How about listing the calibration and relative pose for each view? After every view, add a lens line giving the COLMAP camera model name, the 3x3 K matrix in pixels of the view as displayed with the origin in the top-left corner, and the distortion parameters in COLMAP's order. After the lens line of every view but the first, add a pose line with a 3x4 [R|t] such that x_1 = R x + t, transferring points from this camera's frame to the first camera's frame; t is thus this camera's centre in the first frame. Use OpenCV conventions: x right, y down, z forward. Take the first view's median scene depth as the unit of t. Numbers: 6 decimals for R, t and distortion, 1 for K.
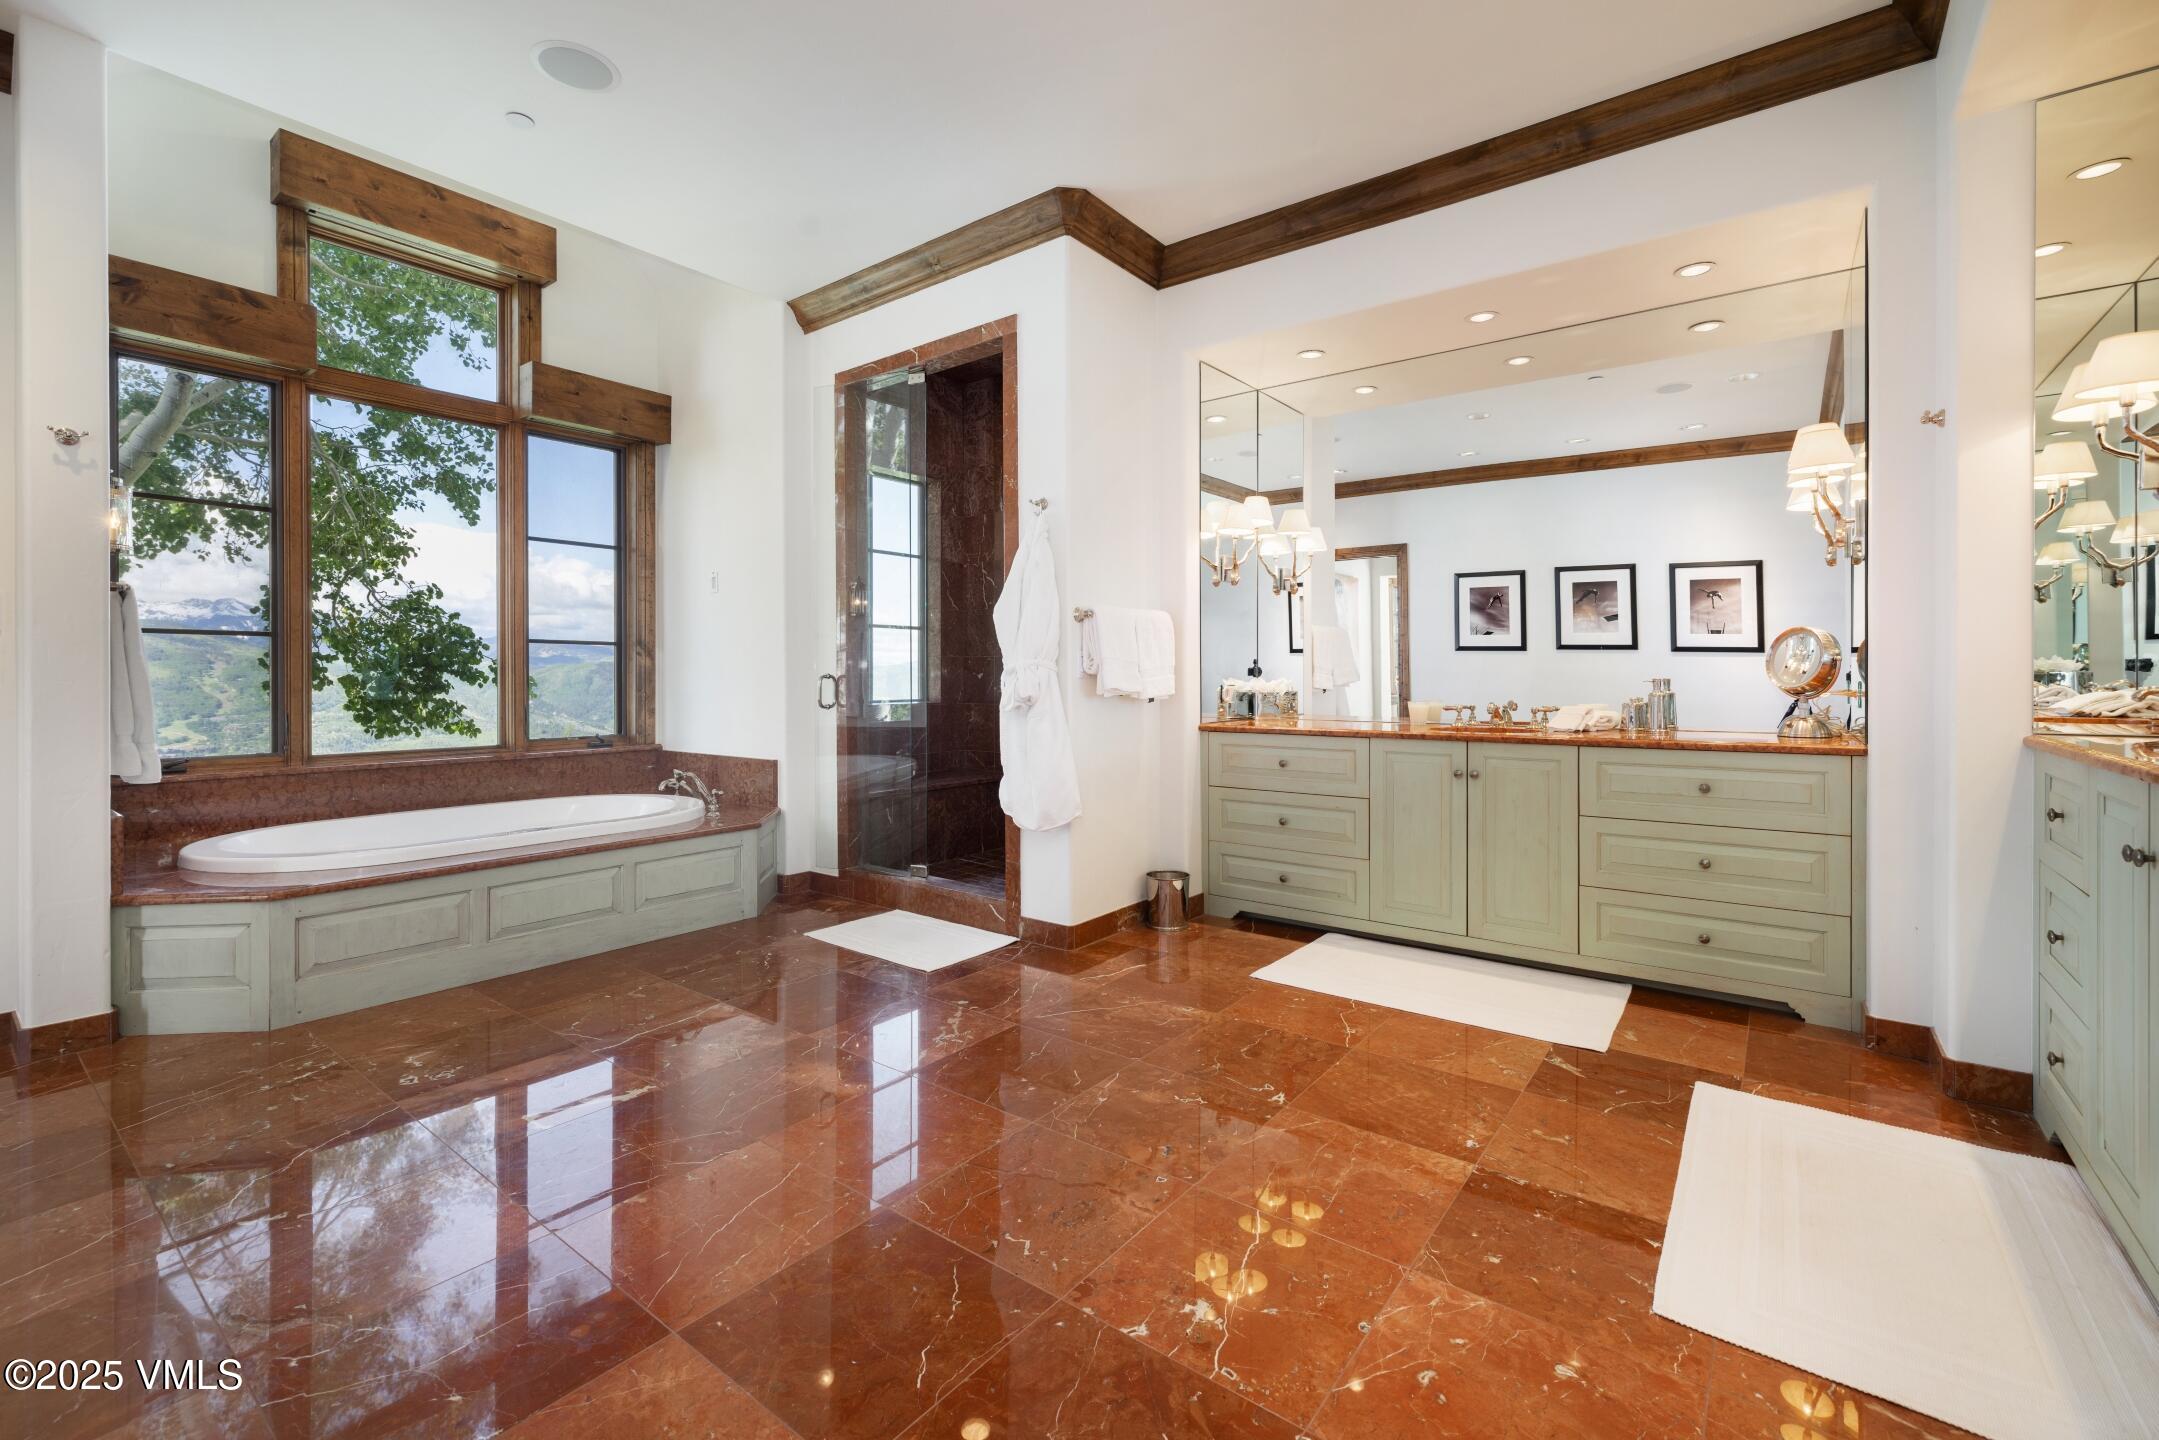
lens RADIAL K [[912.6, 0, 1087.0], [0, 912.6, 677.0], [0, 0, 1]] dist [0.002988, 0.000032]
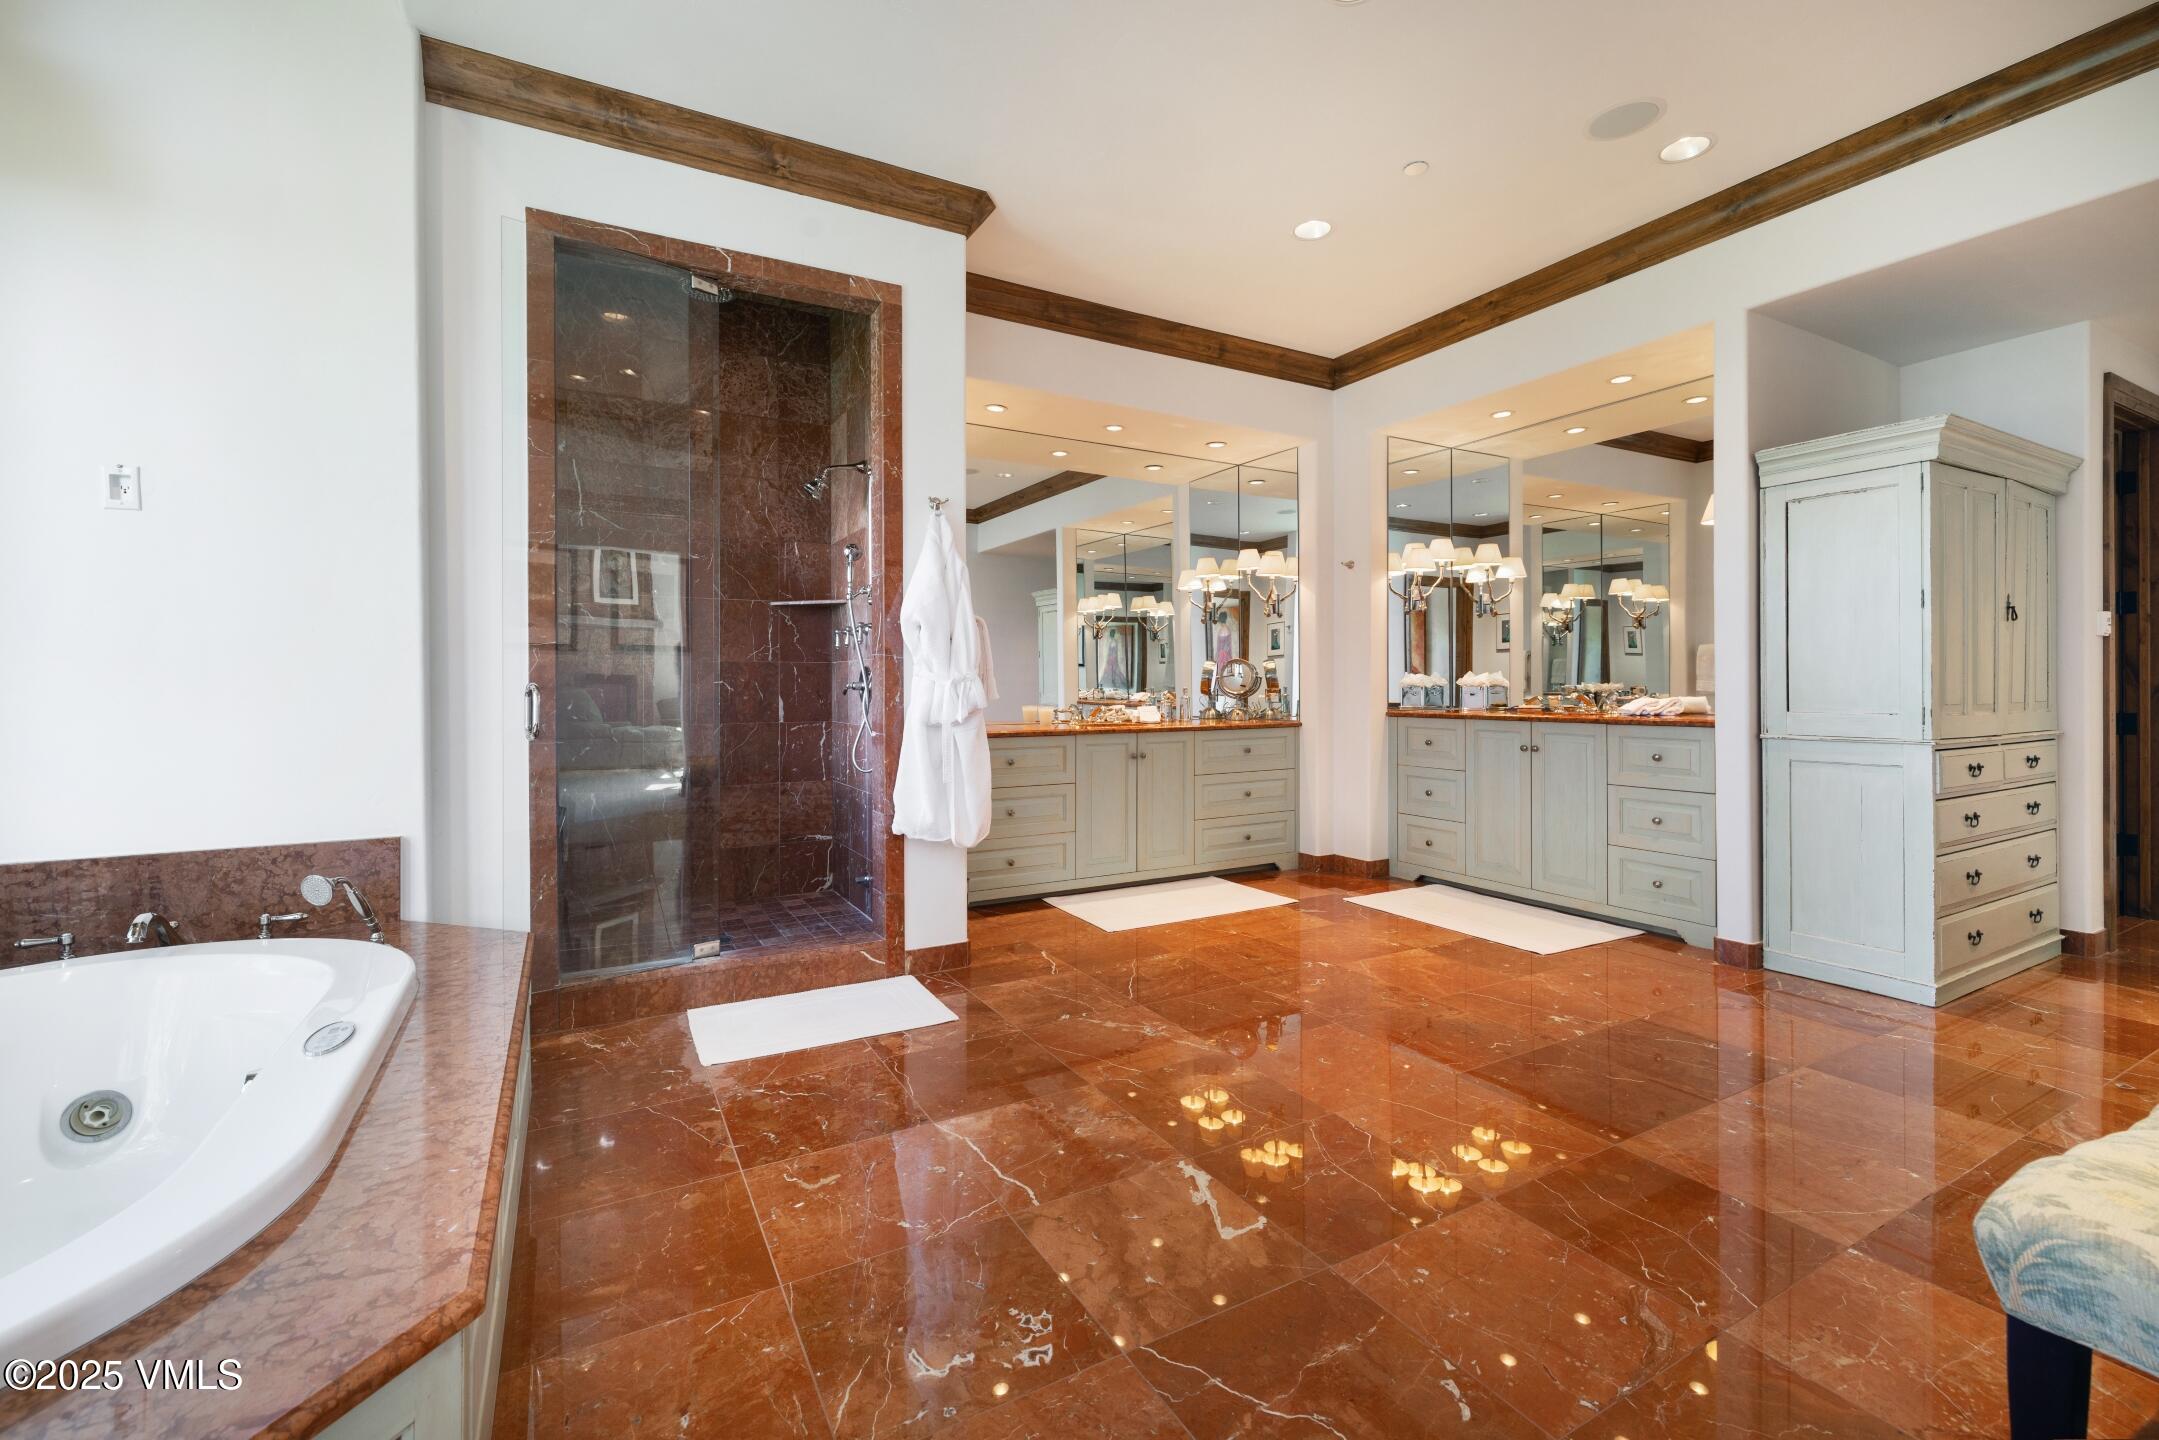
lens RADIAL K [[912.6, 0, 1080.3], [0, 912.6, 685.0], [0, 0, 1]] dist [0.002988, 0.000032]
pose [[0.401794, 0.001073, 0.915730, -0.923795], [0.004959, 0.999982, -0.003348, 0.001905], [-0.915717, 0.005887, 0.401781, 0.526286]]
